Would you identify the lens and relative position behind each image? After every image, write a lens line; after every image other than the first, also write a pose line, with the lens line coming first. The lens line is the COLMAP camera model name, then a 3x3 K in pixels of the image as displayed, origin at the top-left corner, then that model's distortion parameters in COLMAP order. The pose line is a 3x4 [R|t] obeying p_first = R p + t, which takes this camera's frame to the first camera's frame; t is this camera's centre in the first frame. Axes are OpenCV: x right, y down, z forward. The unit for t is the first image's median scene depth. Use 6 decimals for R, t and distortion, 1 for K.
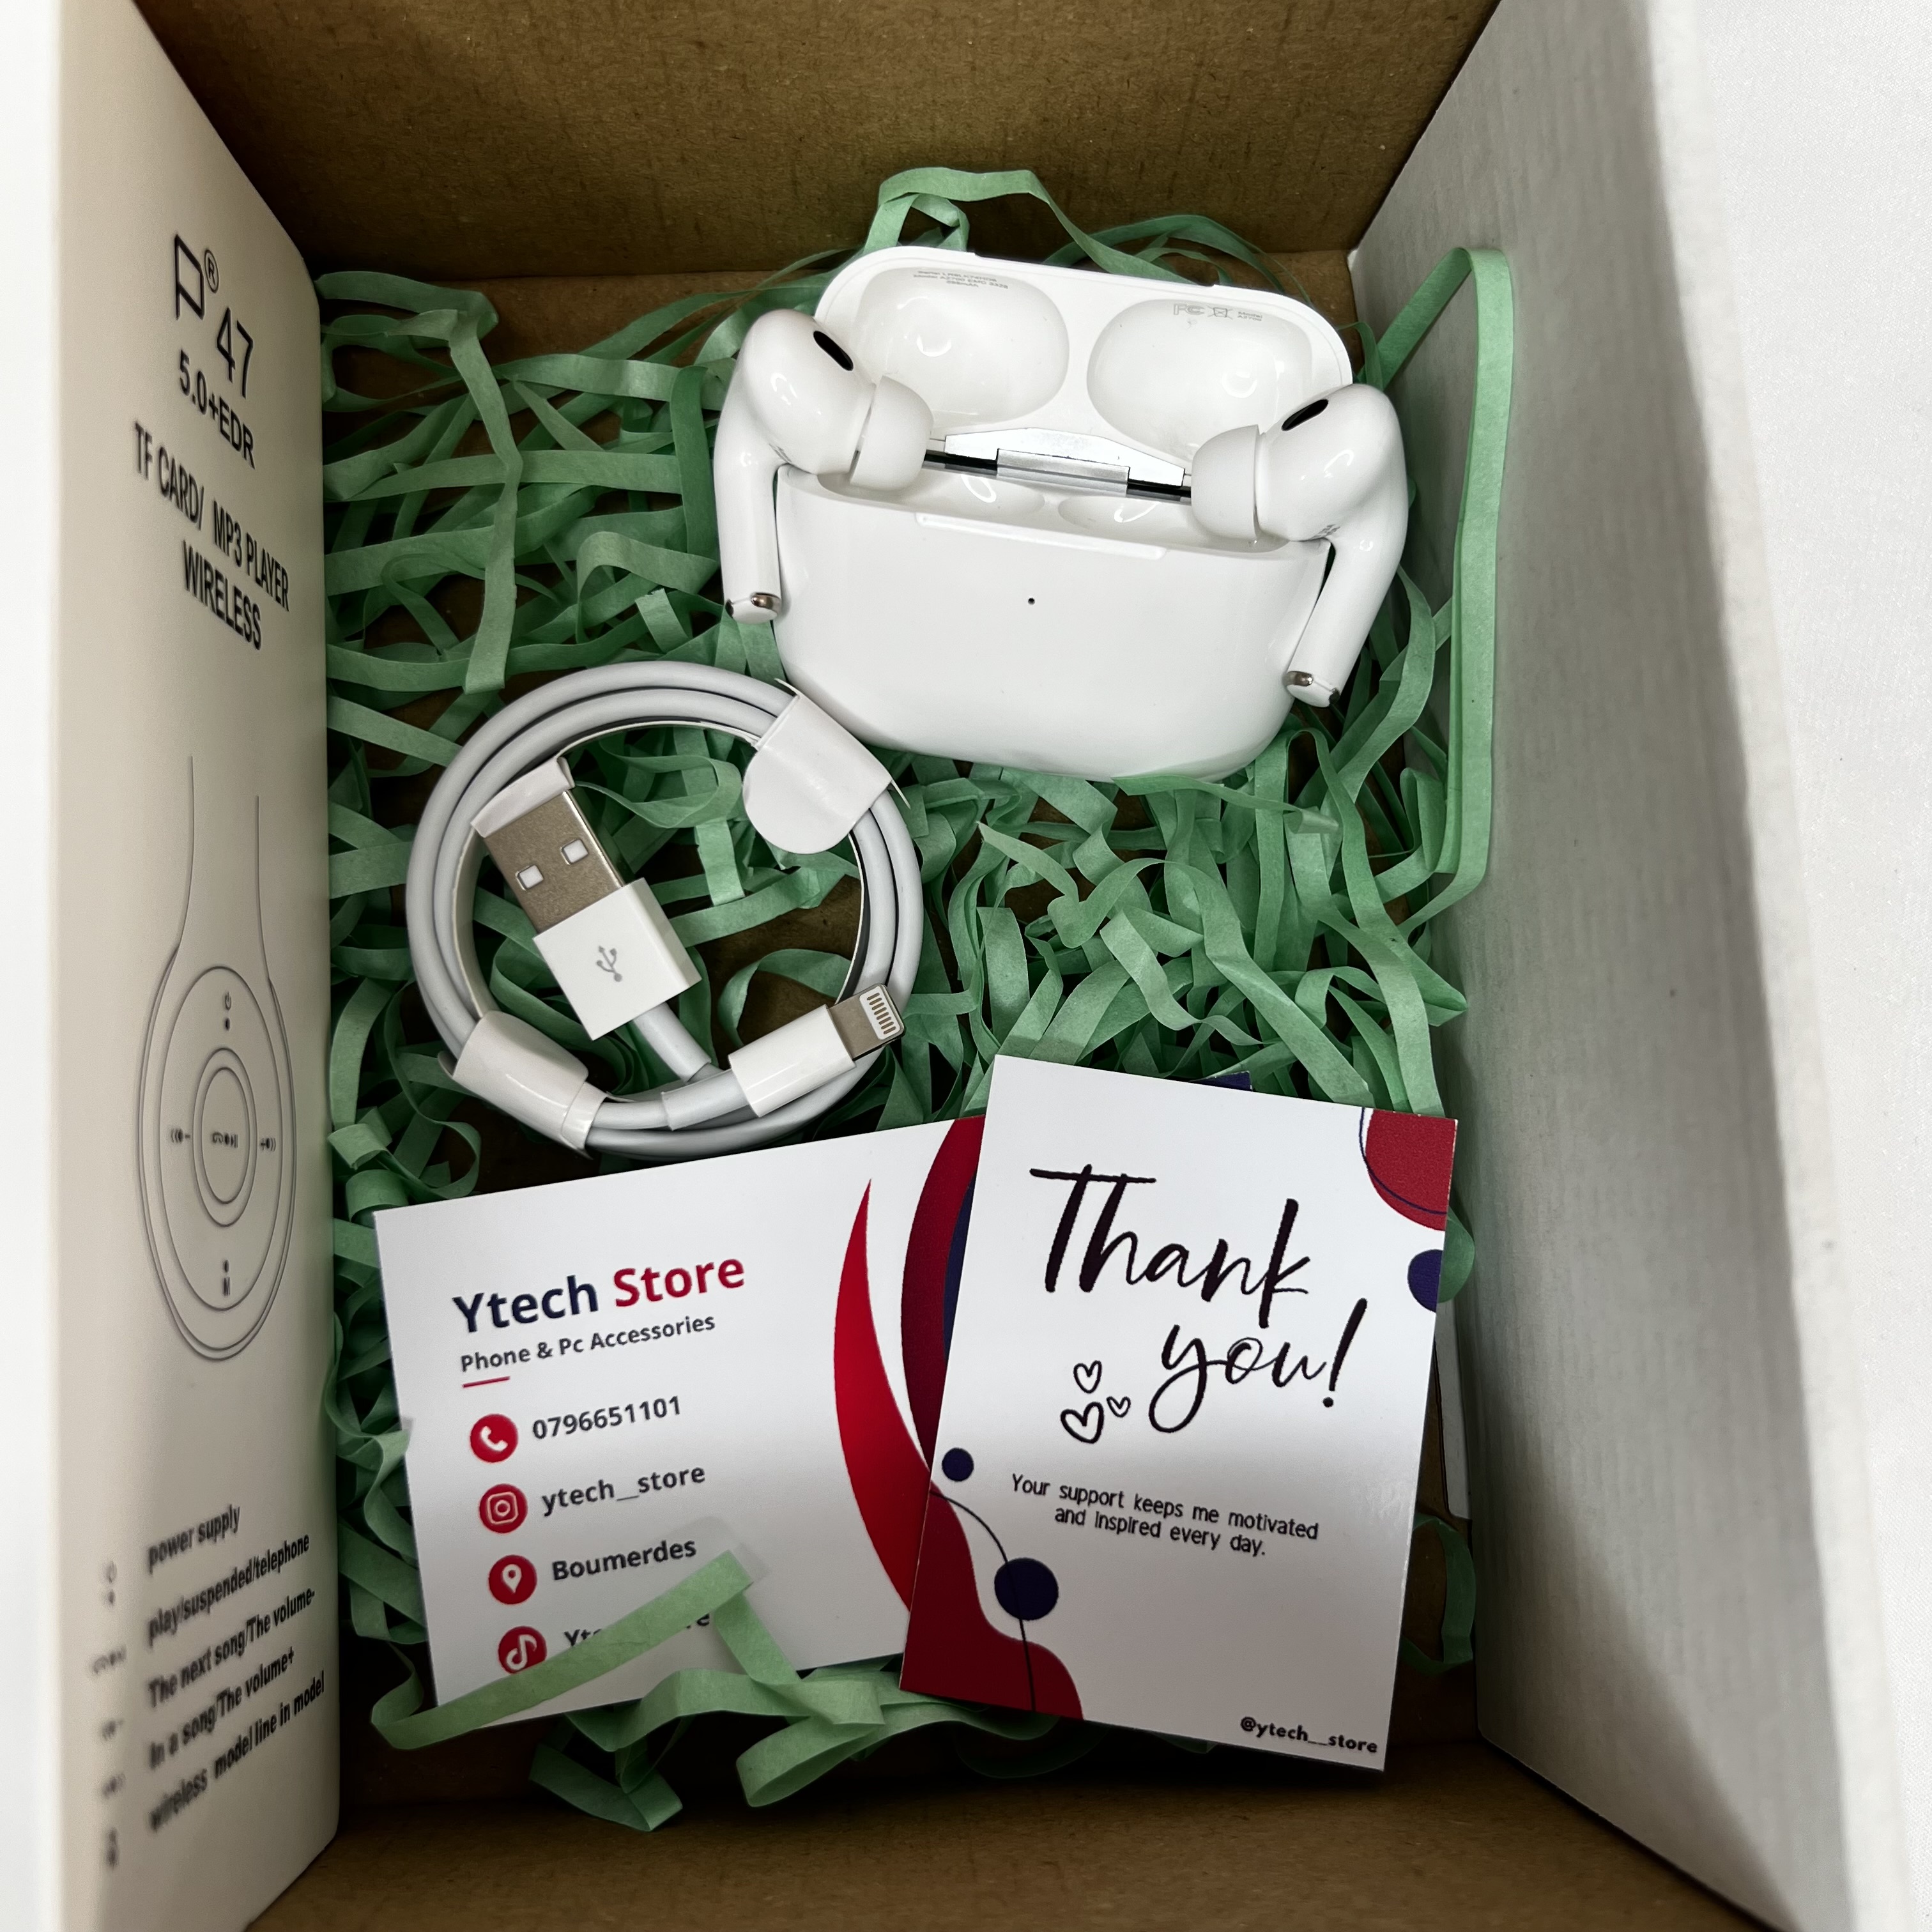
lens RADIAL K [[1934.4, 0, 961.0], [0, 1934.4, 968.2], [0, 0, 1]] dist [0.170301, -0.617482]
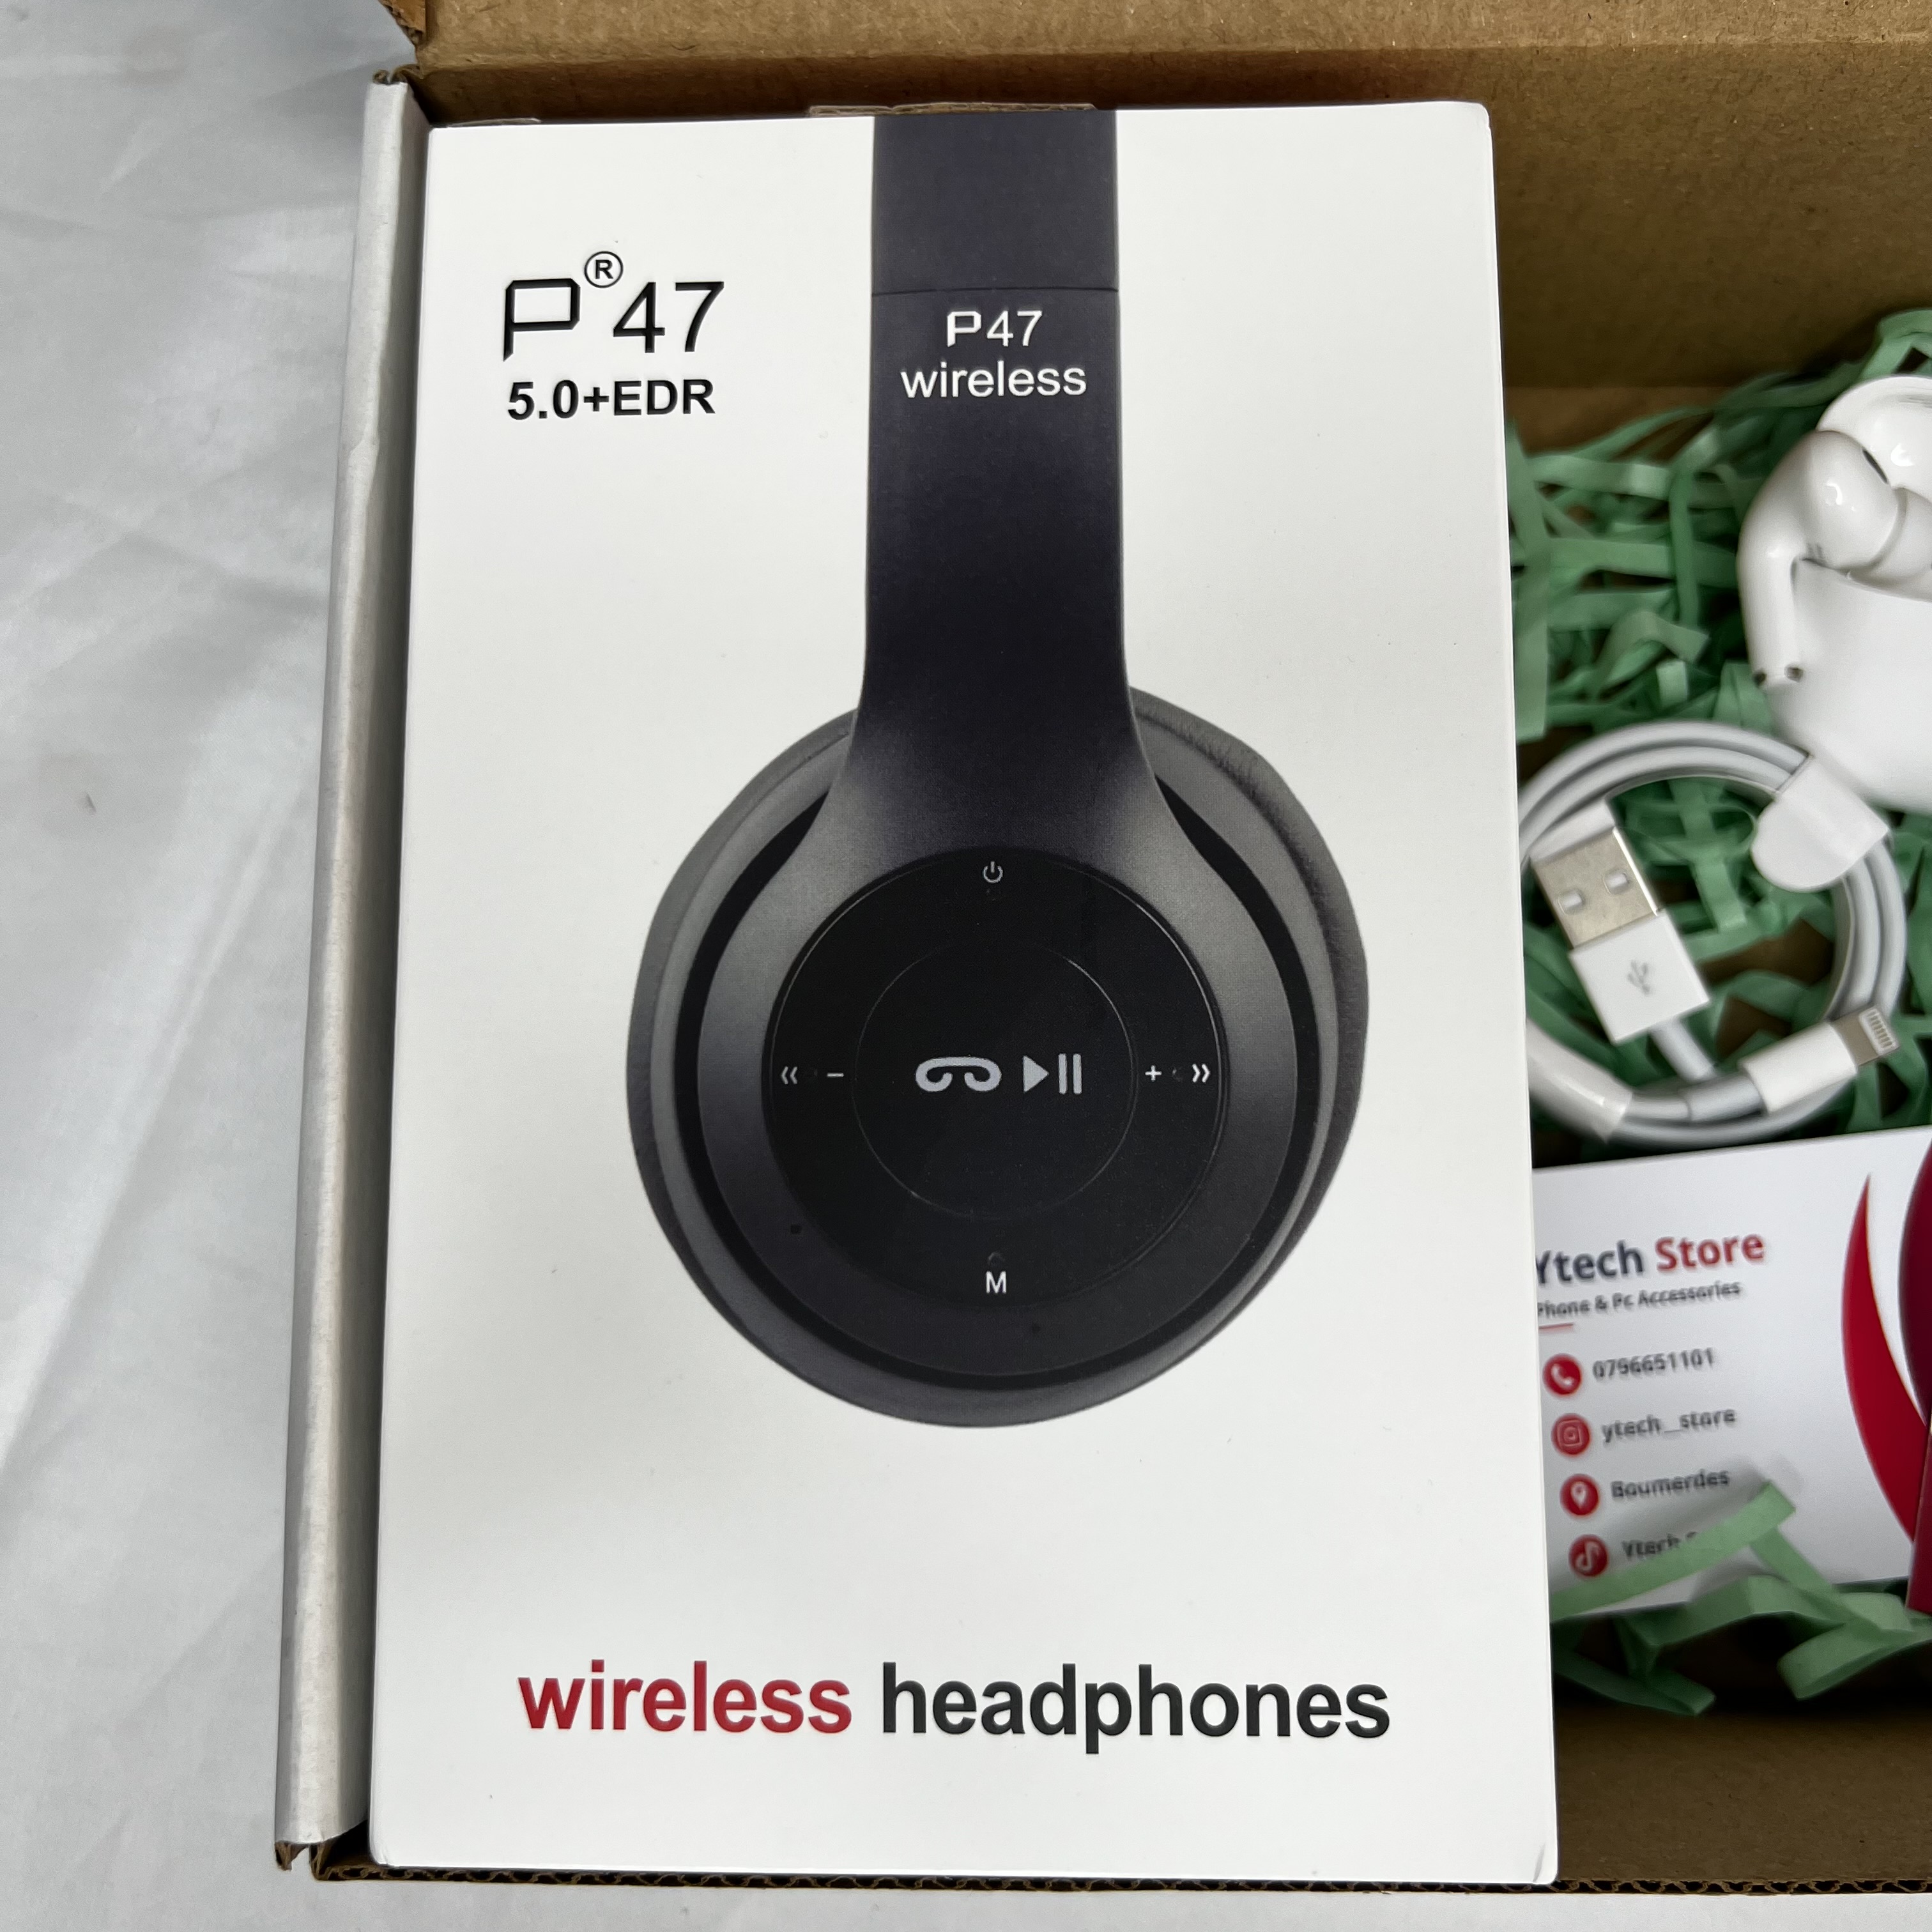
lens RADIAL K [[2029.9, 0, 961.0], [0, 2029.9, 965.8], [0, 0, 1]] dist [-0.014731, 0.001694]
pose [[0.997478, 0.043904, -0.055762, -0.527997], [-0.045185, 0.998738, -0.021921, 0.036052], [0.054729, 0.024385, 0.998203, -0.236883]]
